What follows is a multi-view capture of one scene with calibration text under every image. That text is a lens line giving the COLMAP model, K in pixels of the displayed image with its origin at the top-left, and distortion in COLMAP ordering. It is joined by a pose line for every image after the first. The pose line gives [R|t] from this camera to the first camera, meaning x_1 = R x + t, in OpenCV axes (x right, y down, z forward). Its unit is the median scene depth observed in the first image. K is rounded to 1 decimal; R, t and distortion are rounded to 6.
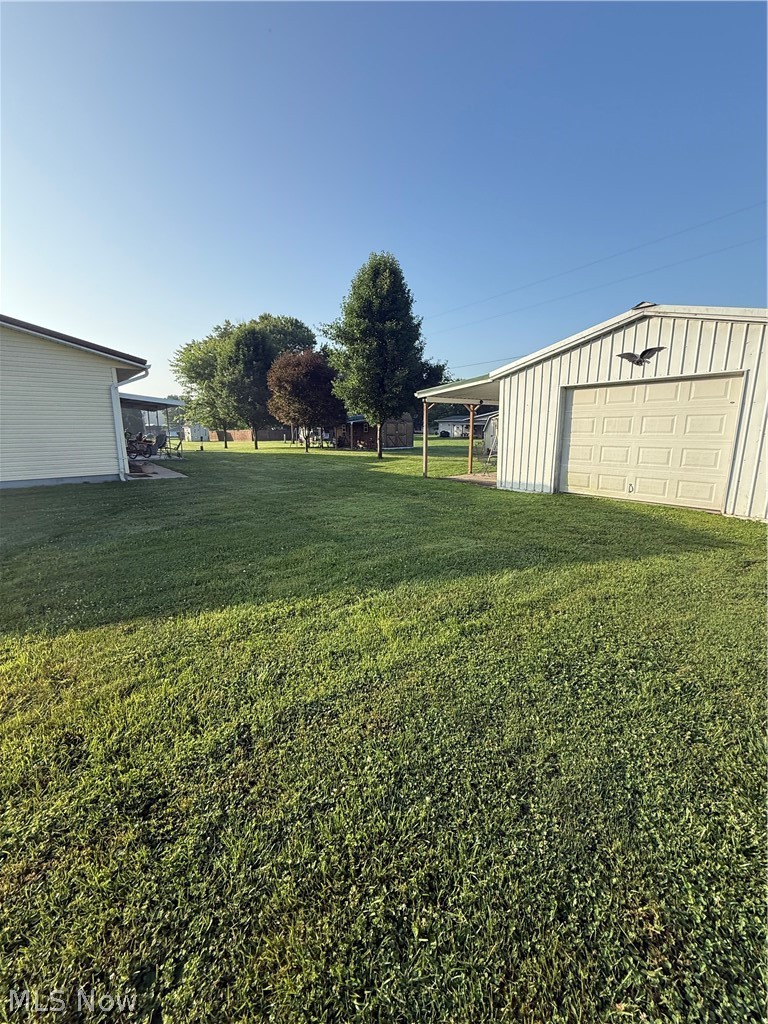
lens RADIAL K [[406.9, 0, 389.4], [0, 406.9, 508.6], [0, 0, 1]] dist [-0.012730, 0.000205]
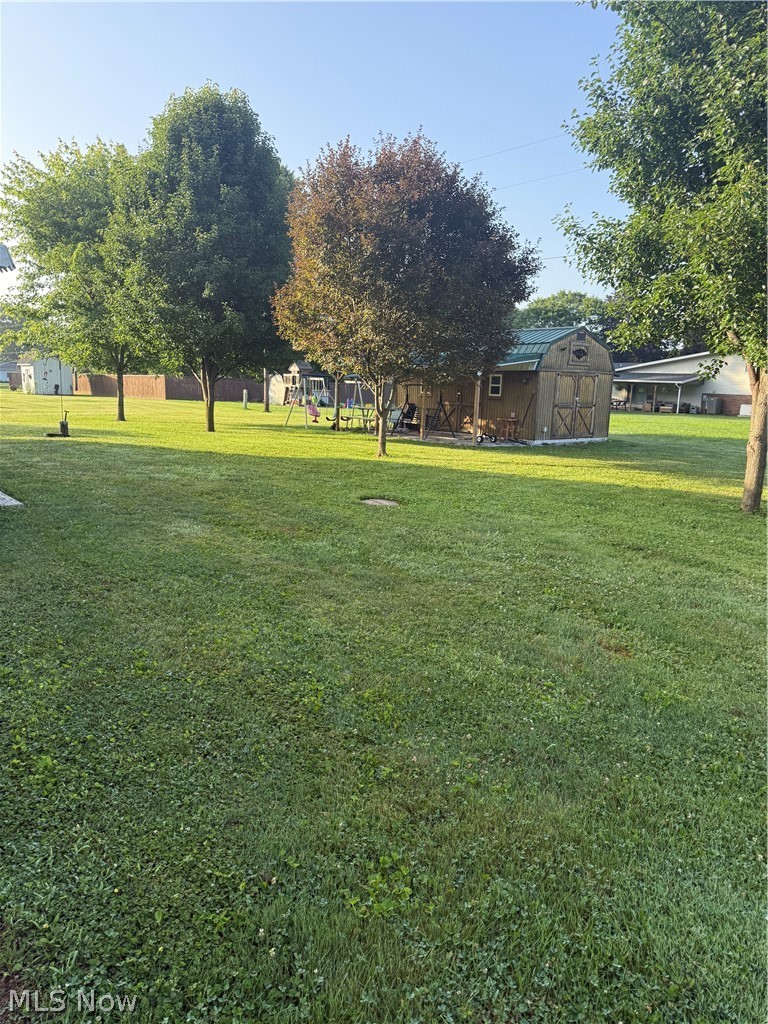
lens RADIAL K [[722.1, 0, 388.7], [0, 722.1, 514.8], [0, 0, 1]] dist [0.025850, -0.026671]
pose [[0.999324, 0.036540, 0.004039, -0.148211], [-0.036492, 0.999270, -0.011318, -0.061253], [-0.004450, 0.011163, 0.999928, 0.304788]]
